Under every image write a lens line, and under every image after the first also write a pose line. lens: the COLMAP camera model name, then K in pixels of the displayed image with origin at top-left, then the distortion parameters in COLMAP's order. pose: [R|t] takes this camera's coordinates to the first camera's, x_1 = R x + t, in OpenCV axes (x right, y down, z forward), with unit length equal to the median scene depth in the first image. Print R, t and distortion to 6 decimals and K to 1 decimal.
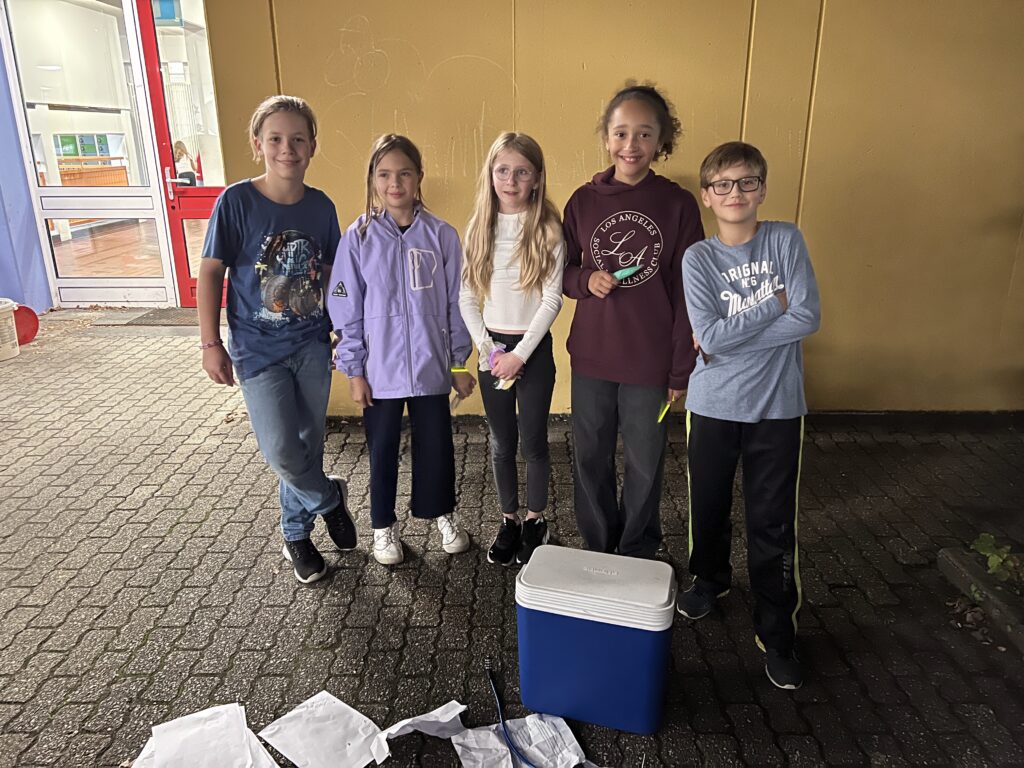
lens RADIAL K [[770.4, 0, 503.6], [0, 770.4, 389.6], [0, 0, 1]] dist [0.028424, -0.039302]
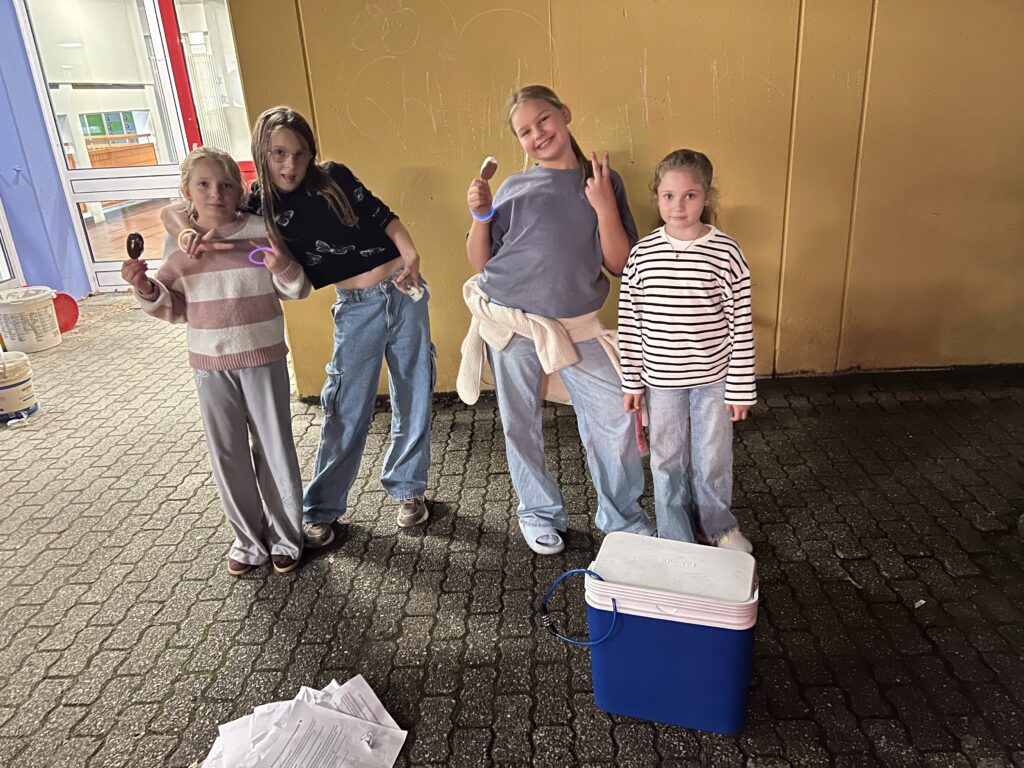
lens RADIAL K [[770.4, 0, 516.5], [0, 770.4, 398.4], [0, 0, 1]] dist [0.028424, -0.039302]
pose [[0.998602, -0.039888, -0.034674, -0.016451], [0.041952, 0.997256, 0.060991, -0.019214], [0.032146, -0.062360, 0.997536, 0.037696]]
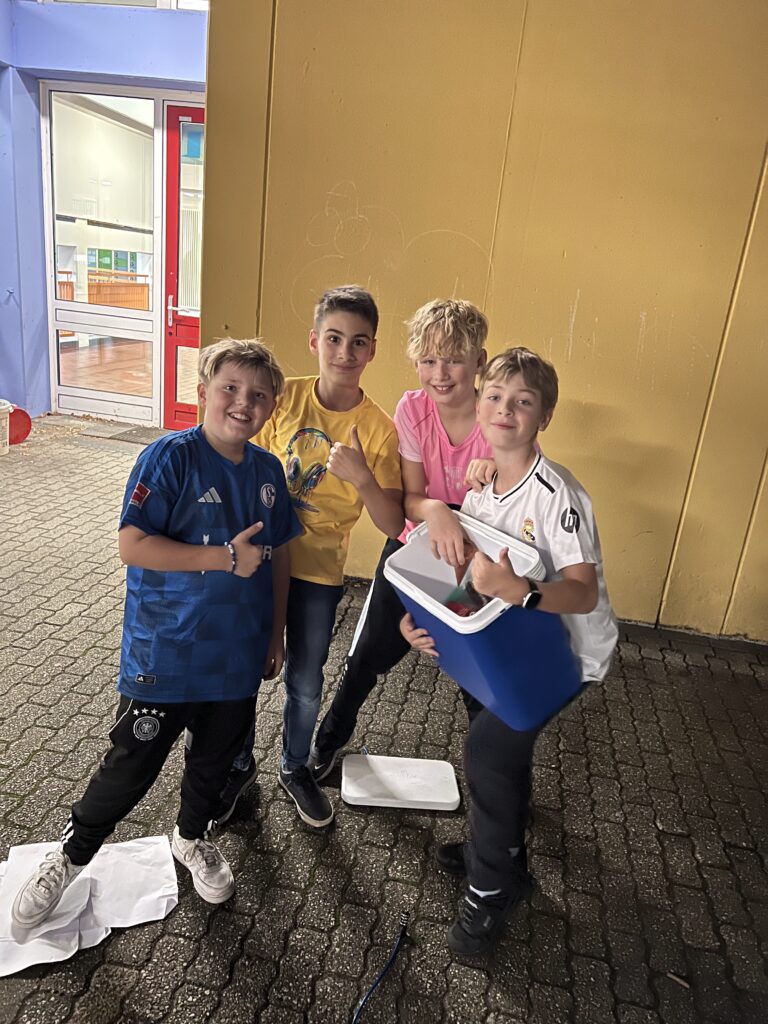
lens RADIAL K [[770.4, 0, 384.9], [0, 770.4, 517.1], [0, 0, 1]] dist [0.028424, -0.039302]
pose [[0.979238, 0.154136, -0.131664, 0.079072], [-0.157172, 0.987487, -0.012917, -0.051955], [0.128025, 0.033343, 0.991210, 0.016659]]
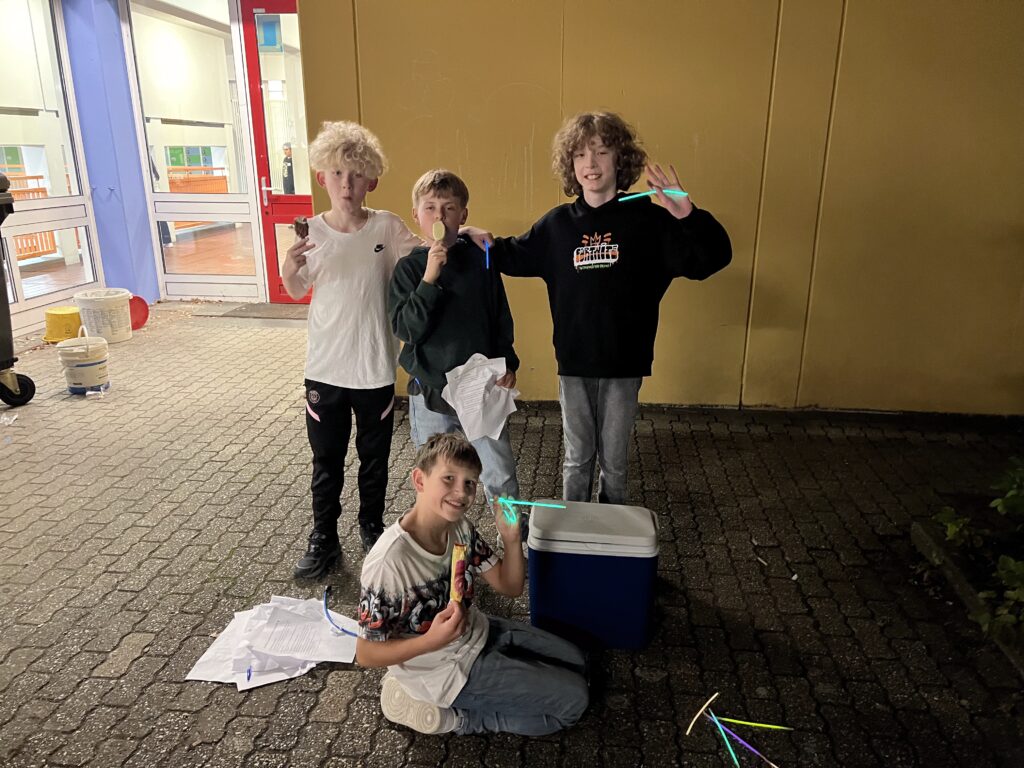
lens RADIAL K [[770.4, 0, 506.0], [0, 770.4, 387.0], [0, 0, 1]] dist [0.028424, -0.039302]
pose [[0.994882, 0.038120, -0.093578, 0.070027], [-0.039959, 0.999042, -0.017848, 0.050584], [0.092808, 0.021496, 0.995452, -0.170921]]
